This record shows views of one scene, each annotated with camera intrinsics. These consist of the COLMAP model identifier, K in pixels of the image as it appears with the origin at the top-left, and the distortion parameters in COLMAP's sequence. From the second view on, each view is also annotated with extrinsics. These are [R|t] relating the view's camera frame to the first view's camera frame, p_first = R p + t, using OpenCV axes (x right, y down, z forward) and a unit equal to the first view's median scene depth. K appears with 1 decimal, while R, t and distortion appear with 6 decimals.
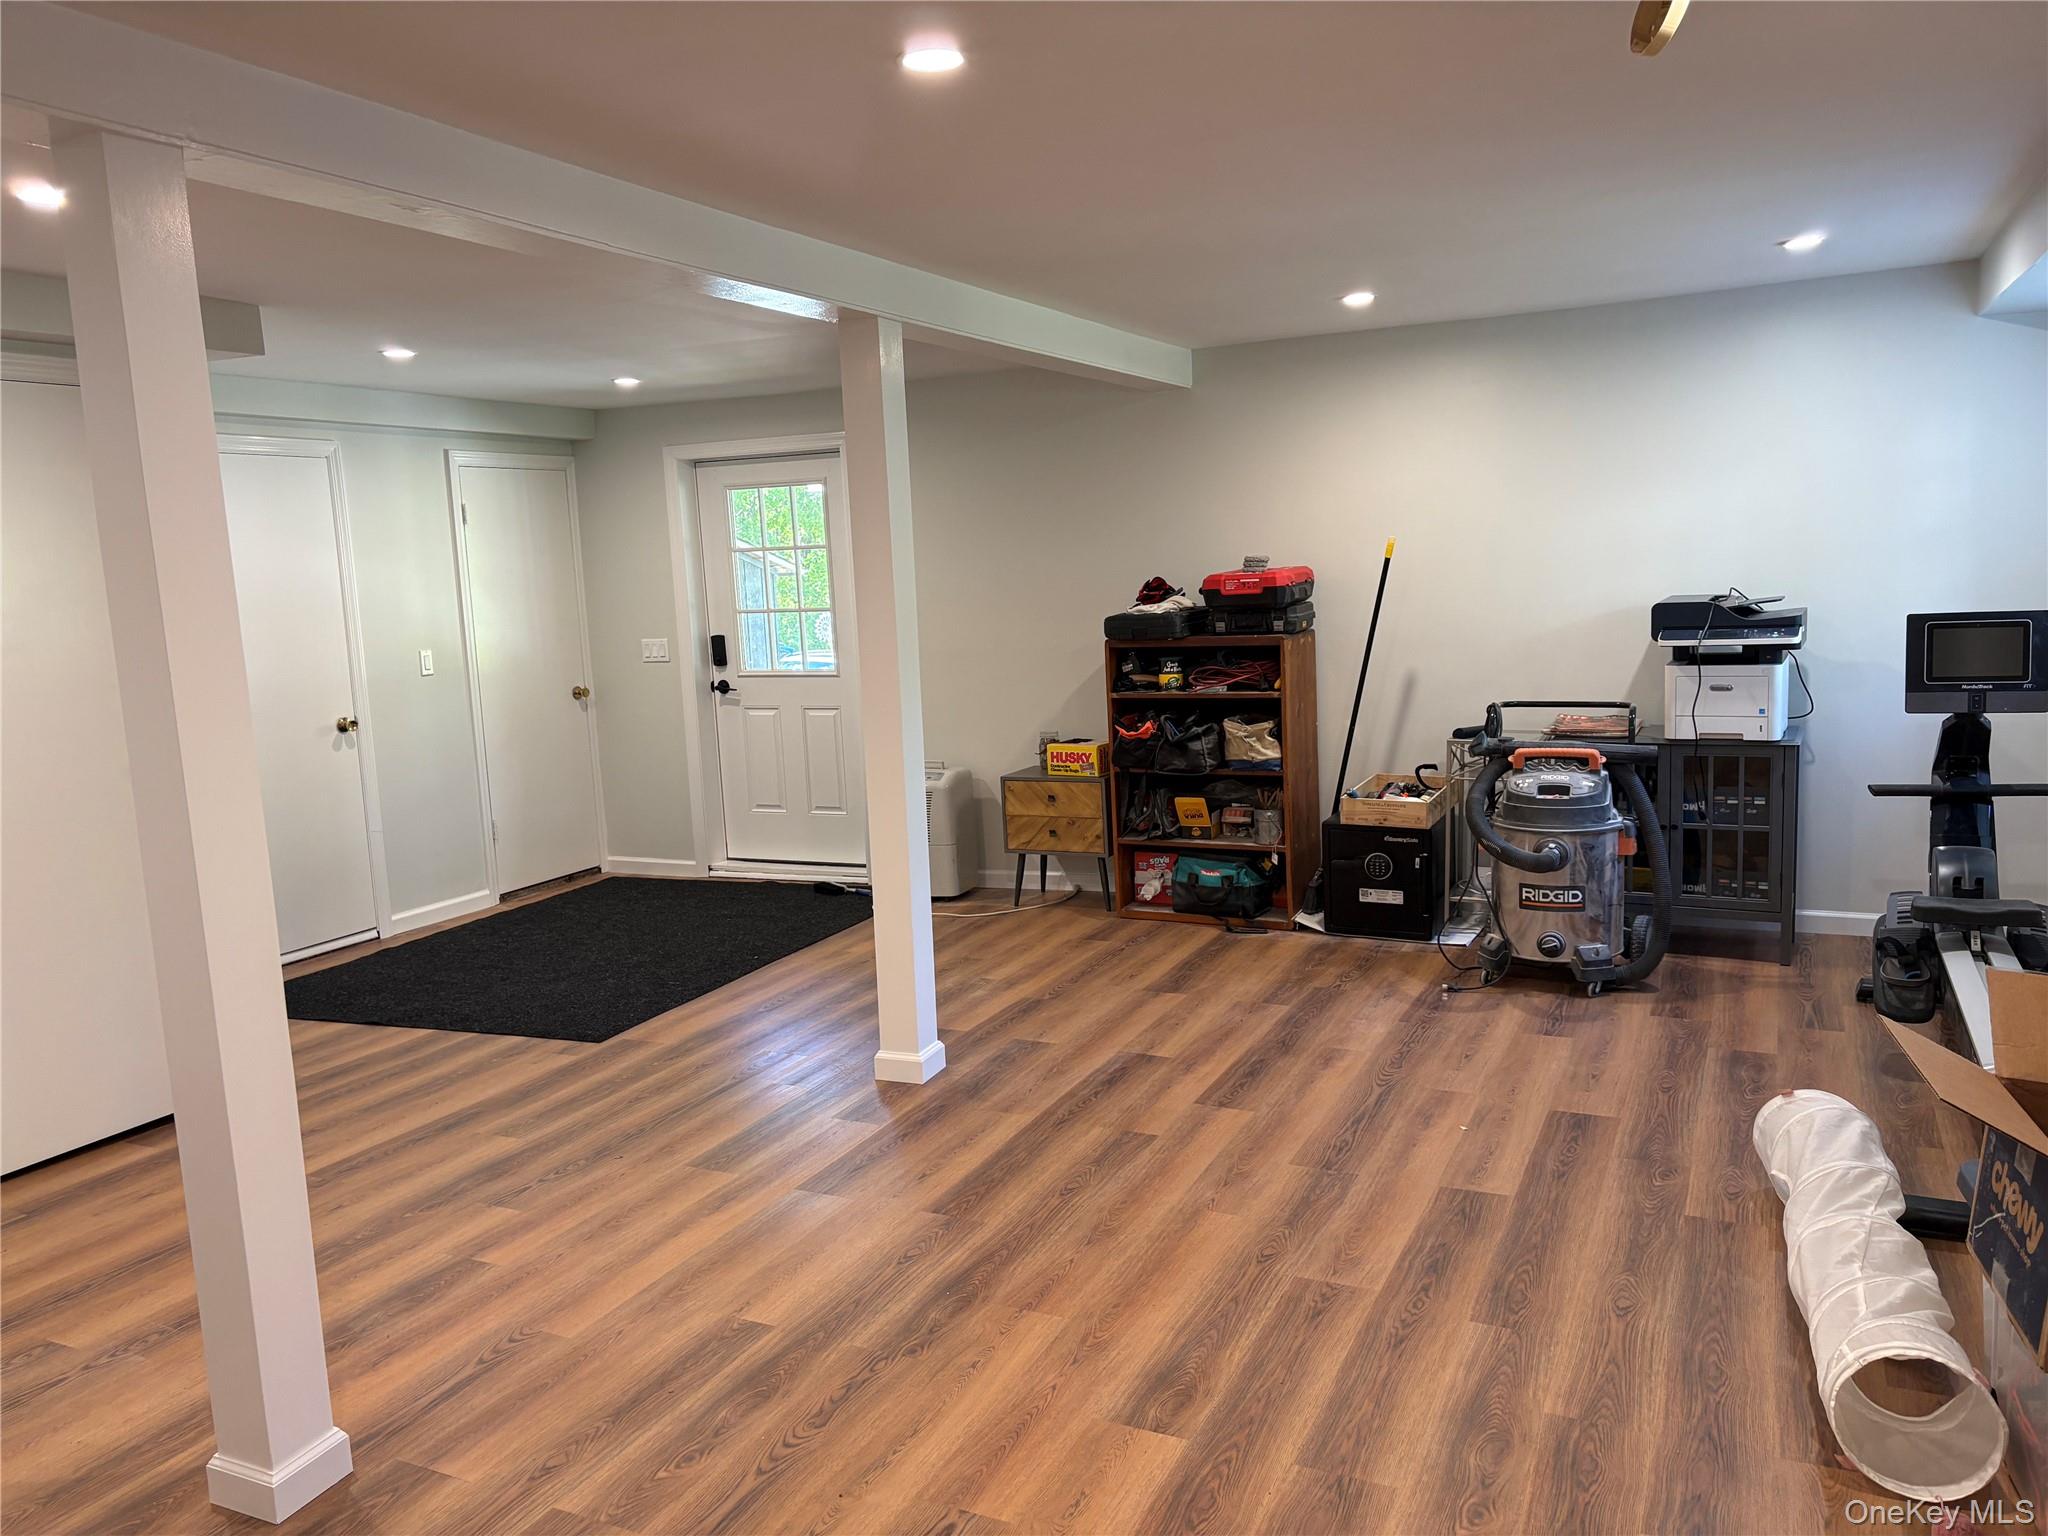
lens RADIAL K [[1539.3, 0, 1024.4], [0, 1539.3, 766.7], [0, 0, 1]] dist [0.062148, -0.056969]
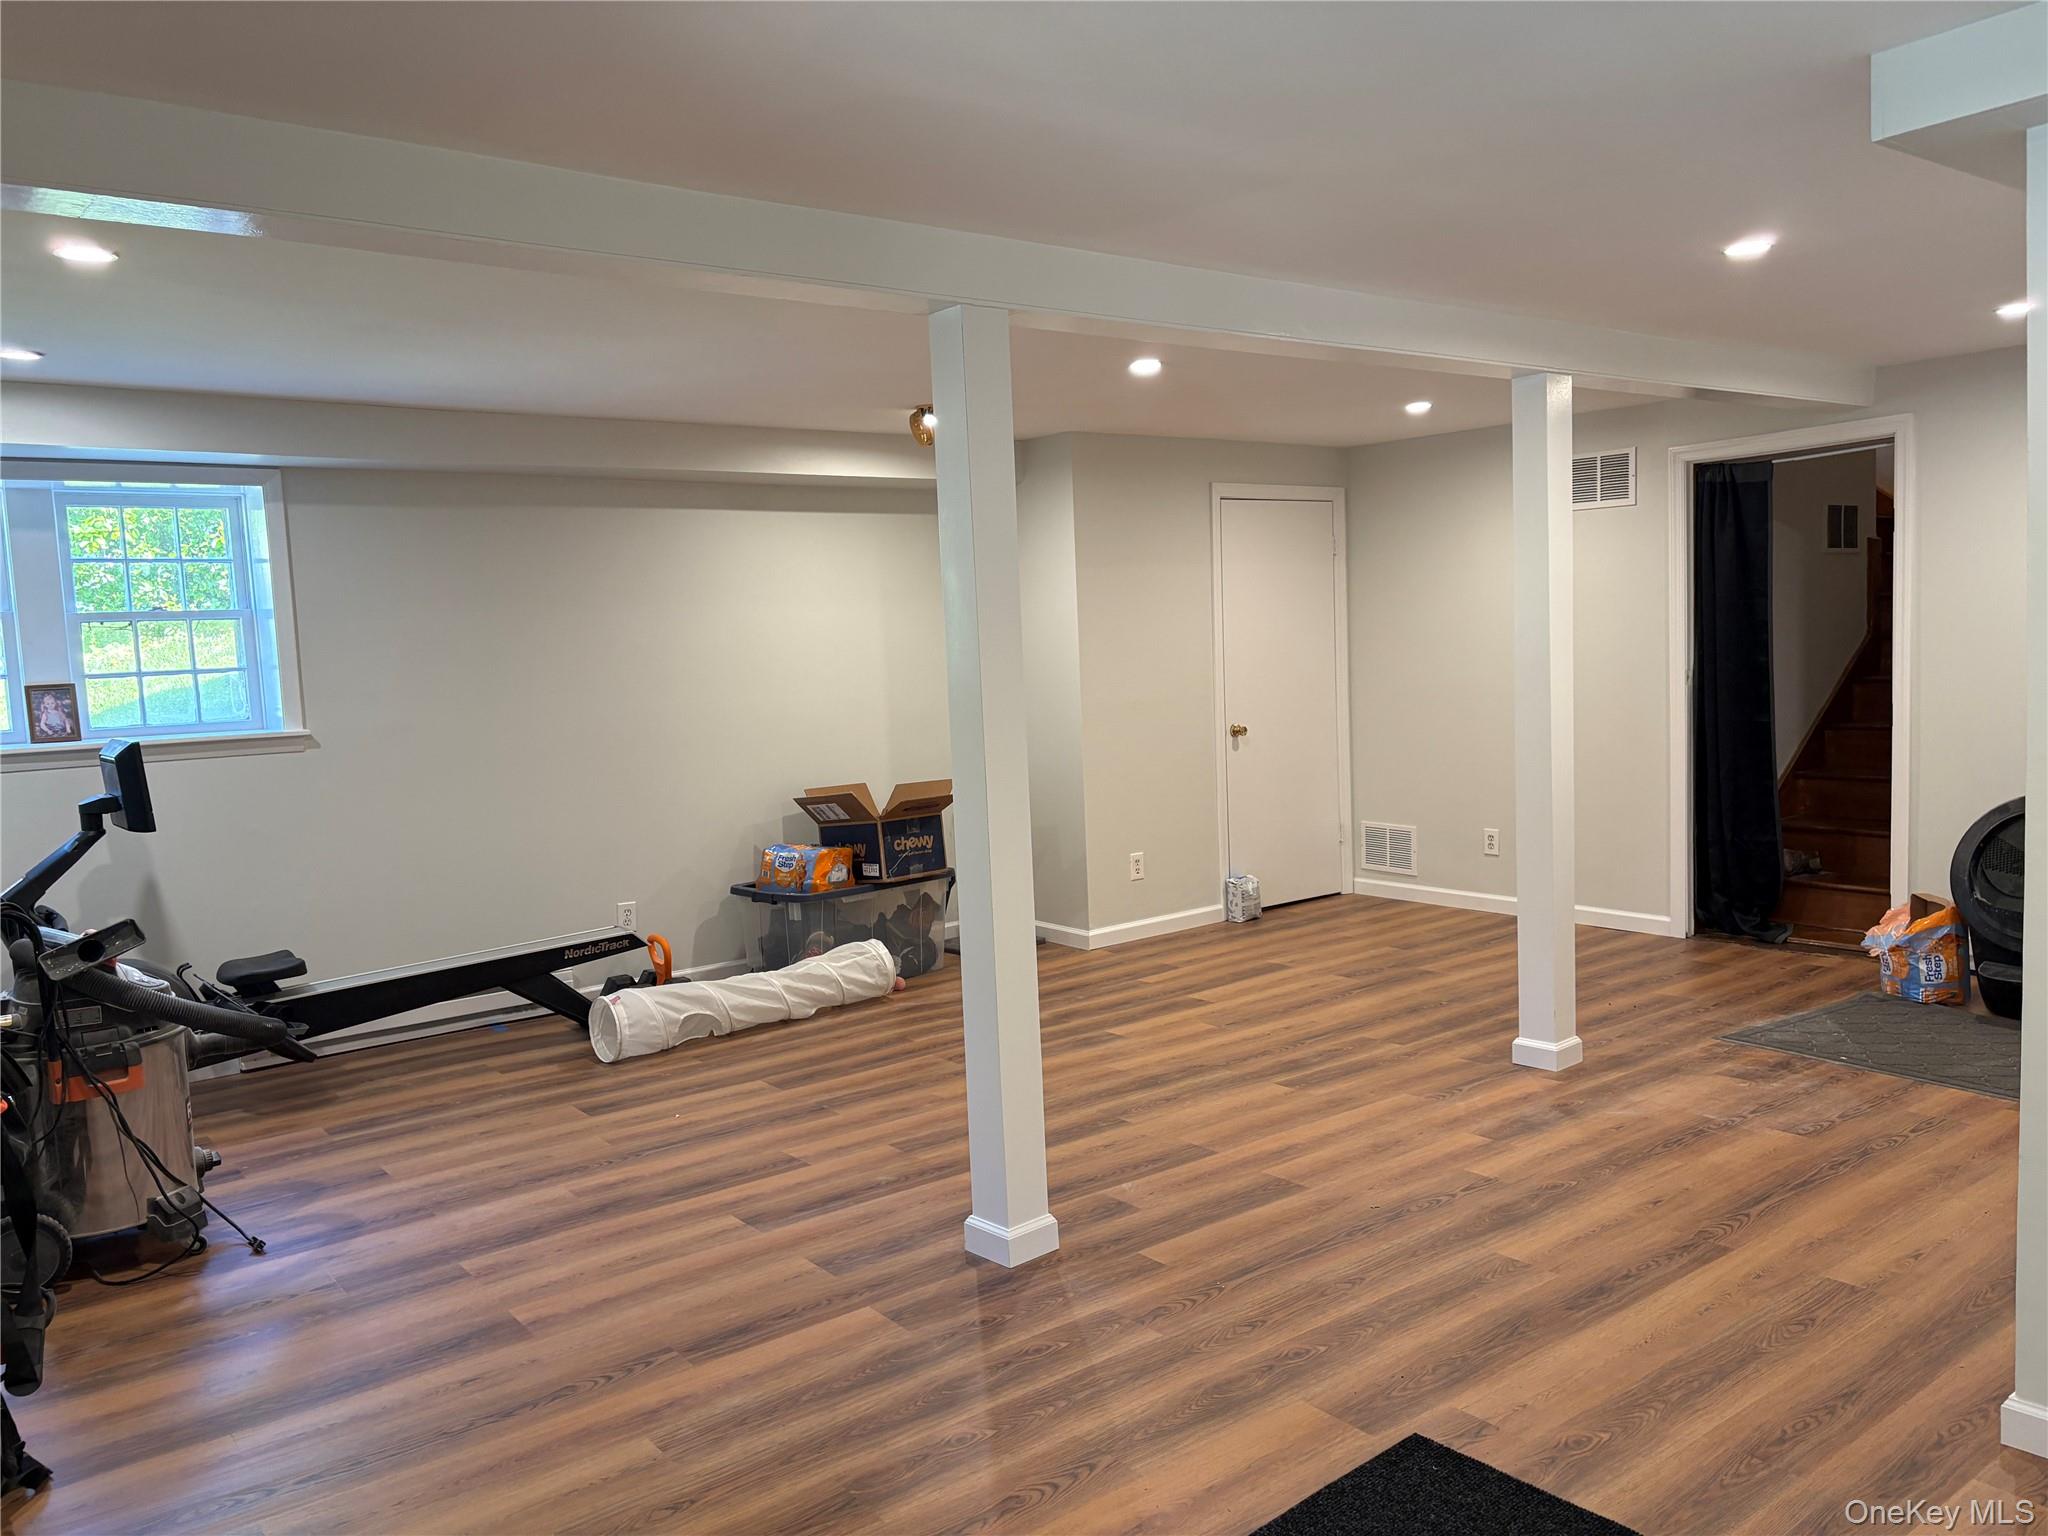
lens RADIAL K [[1539.3, 0, 1024.3], [0, 1539.3, 771.8], [0, 0, 1]] dist [0.062148, -0.056969]
pose [[-0.887624, 0.038895, 0.458923, -0.537676], [0.141157, 0.971449, 0.190686, -0.225510], [-0.438404, 0.234038, -0.867772, 1.930830]]
